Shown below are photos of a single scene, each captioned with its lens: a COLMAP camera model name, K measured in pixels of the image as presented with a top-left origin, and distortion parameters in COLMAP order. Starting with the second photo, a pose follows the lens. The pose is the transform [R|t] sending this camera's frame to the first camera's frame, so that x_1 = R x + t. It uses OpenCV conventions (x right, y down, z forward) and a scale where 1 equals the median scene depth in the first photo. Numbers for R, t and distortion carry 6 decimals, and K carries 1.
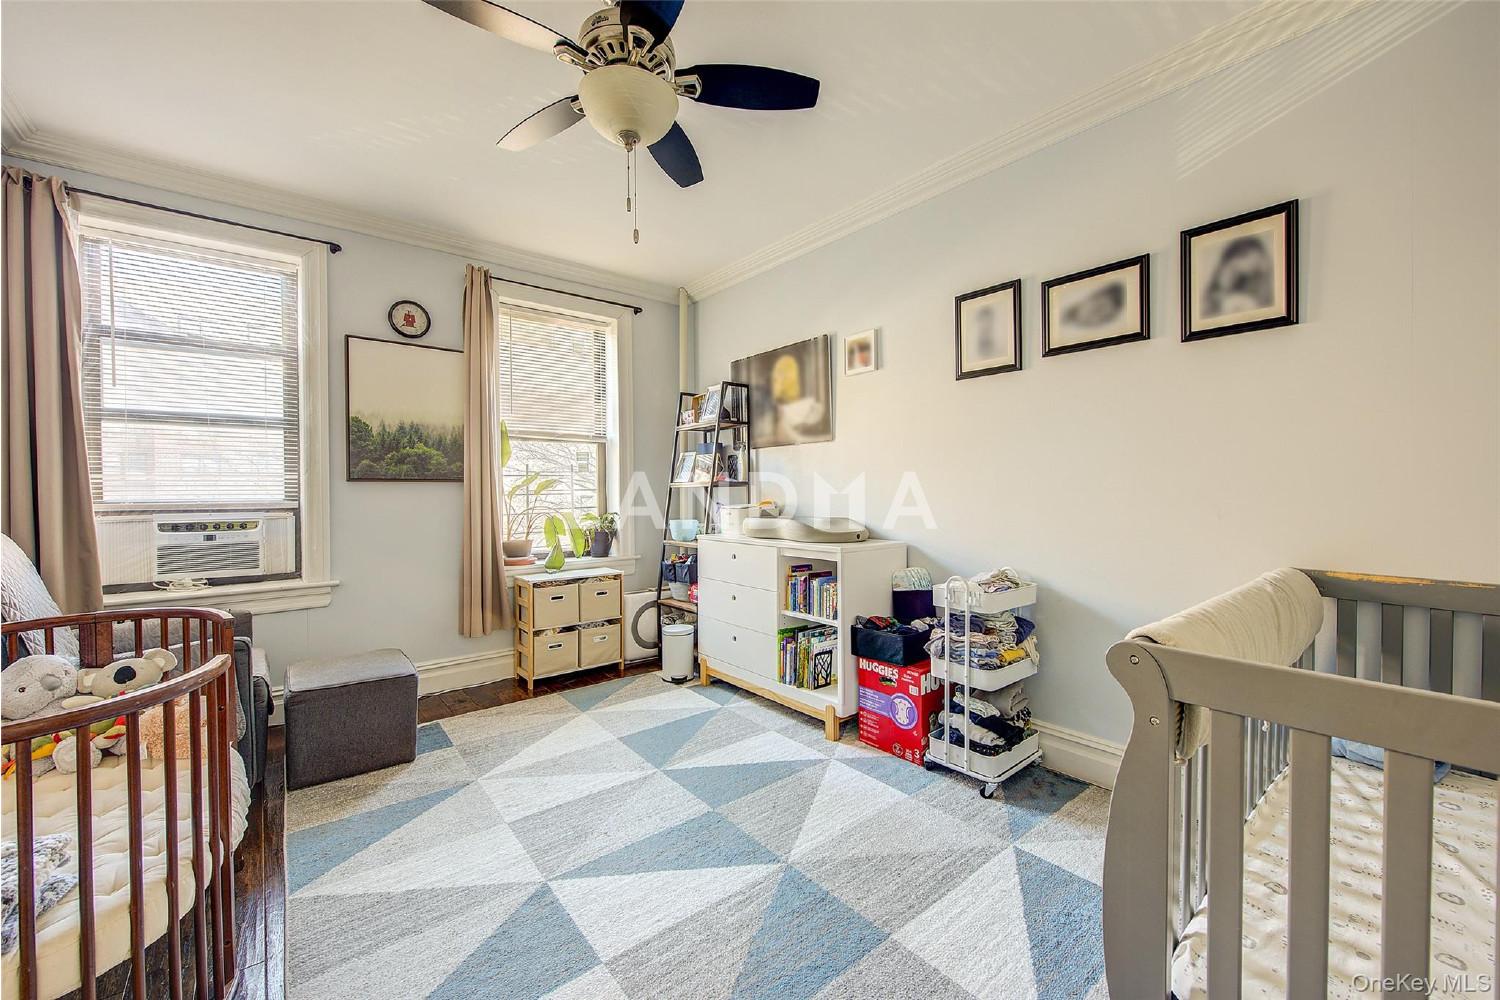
lens RADIAL K [[595.8, 0, 749.8], [0, 595.8, 496.8], [0, 0, 1]] dist [0.000703, -0.000021]
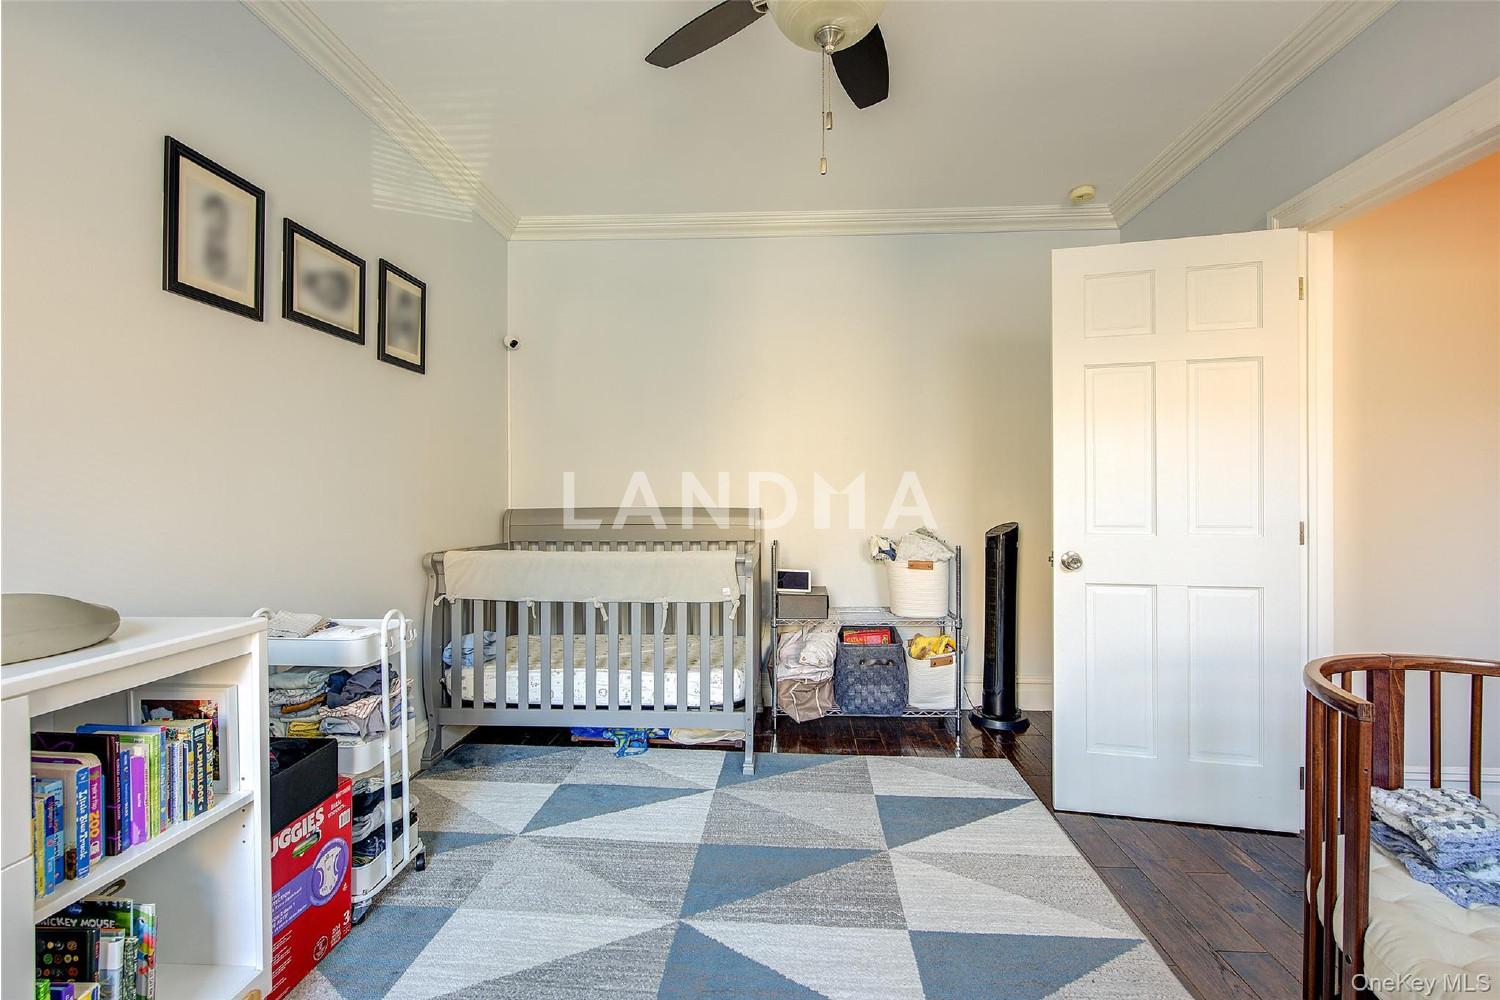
lens RADIAL K [[662.9, 0, 758.9], [0, 662.9, 493.1], [0, 0, 1]] dist [-0.000070, -0.000017]
pose [[-0.745450, 0.003884, 0.666550, -0.482922], [0.008213, 0.999961, 0.003357, -0.010436], [-0.666511, 0.007977, -0.745453, 1.169490]]
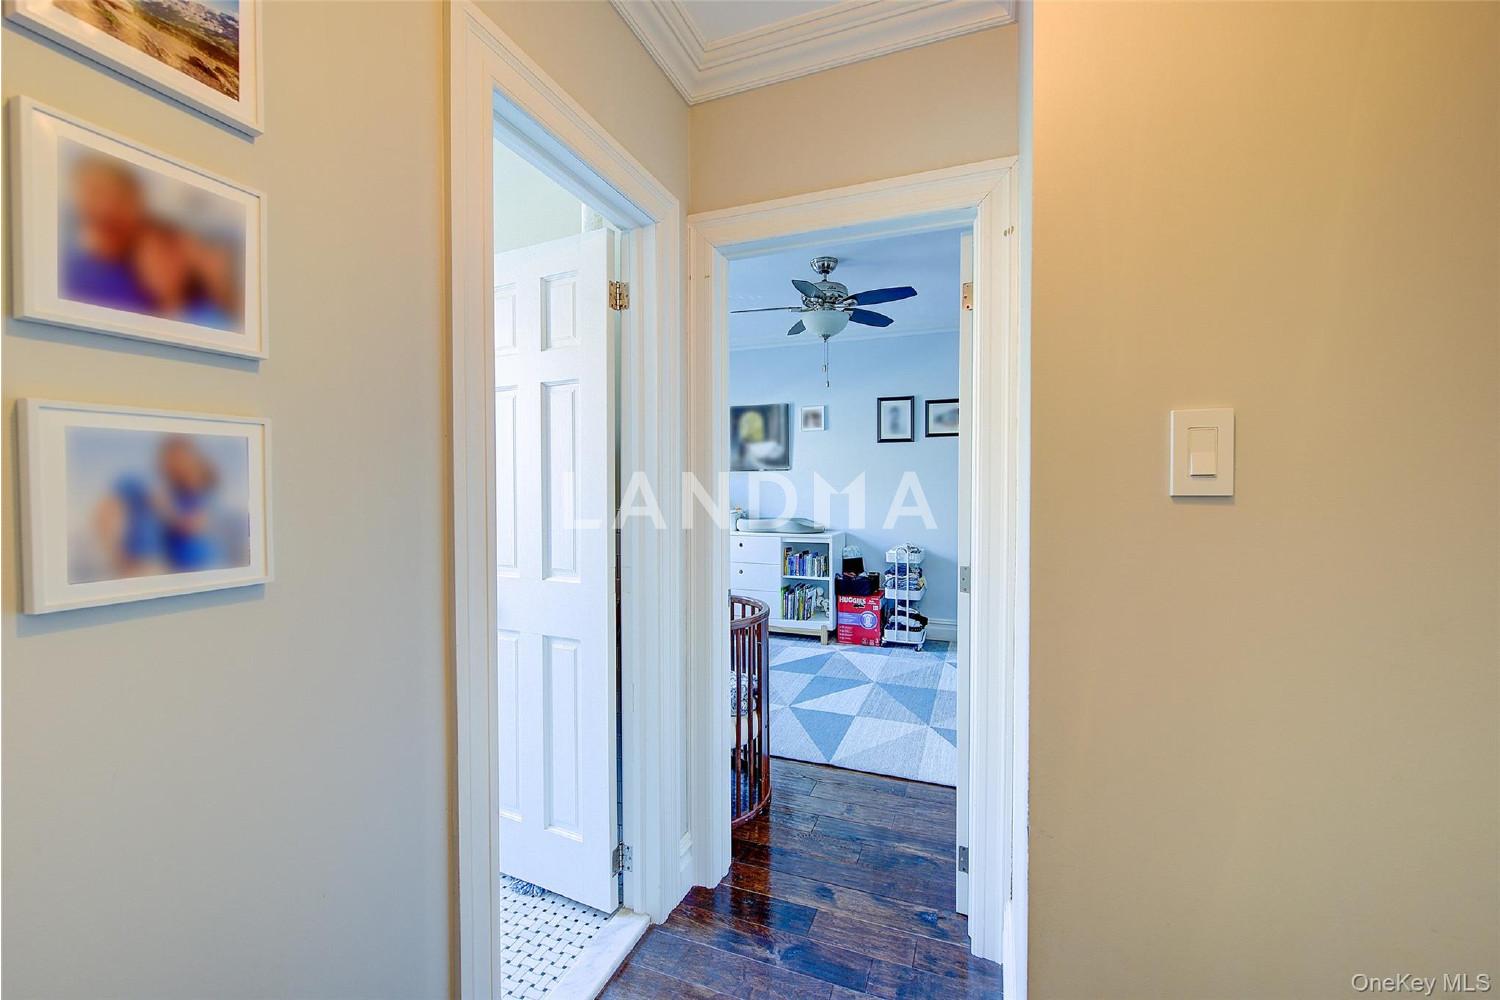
lens RADIAL K [[595.8, 0, 747.1], [0, 595.8, 498.6], [0, 0, 1]] dist [0.000703, -0.000021]
pose [[0.871771, -0.002548, 0.489907, -0.975311], [-0.001602, 0.999966, 0.008052, -0.039568], [-0.489911, -0.007805, 0.871737, -0.442417]]
